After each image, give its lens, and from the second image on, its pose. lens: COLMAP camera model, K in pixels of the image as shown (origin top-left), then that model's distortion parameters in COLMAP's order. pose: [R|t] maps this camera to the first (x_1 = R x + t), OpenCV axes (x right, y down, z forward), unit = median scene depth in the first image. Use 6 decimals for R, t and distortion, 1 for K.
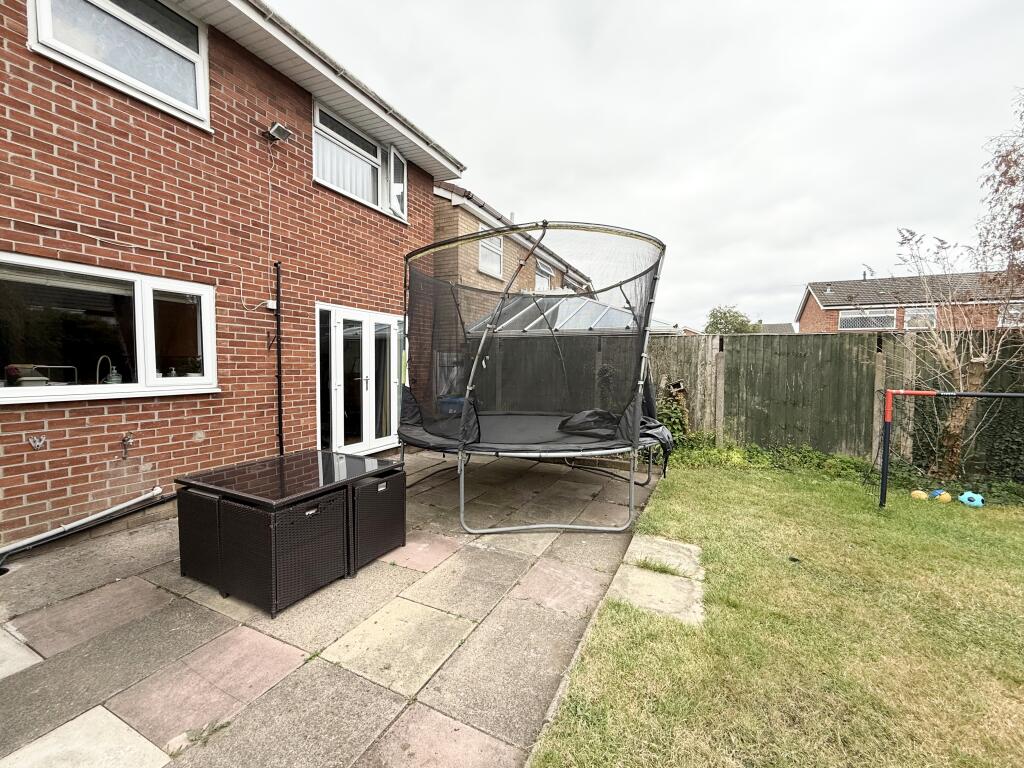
lens RADIAL K [[407.4, 0, 504.5], [0, 407.4, 384.3], [0, 0, 1]] dist [-0.000234, 0.000538]
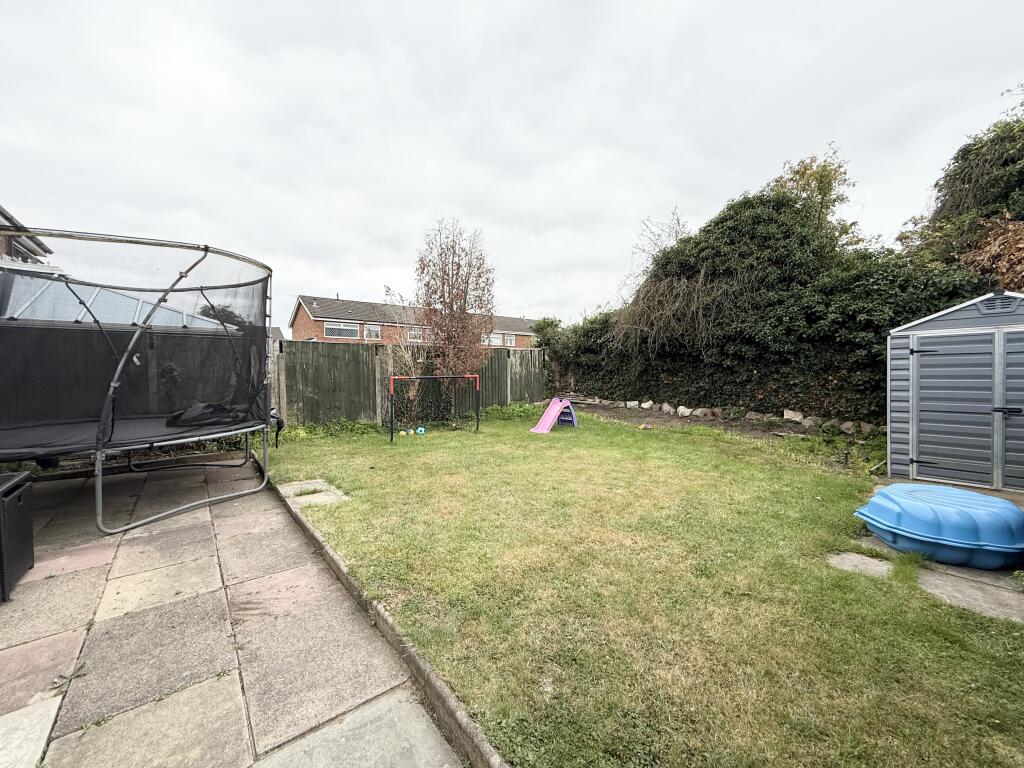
lens RADIAL K [[407.4, 0, 514.9], [0, 407.4, 384.5], [0, 0, 1]] dist [-0.000234, 0.000538]
pose [[0.412720, -0.045706, 0.909711, -0.488937], [0.047419, 0.998464, 0.028652, 0.022349], [-0.909623, 0.031312, 0.414253, -0.261468]]
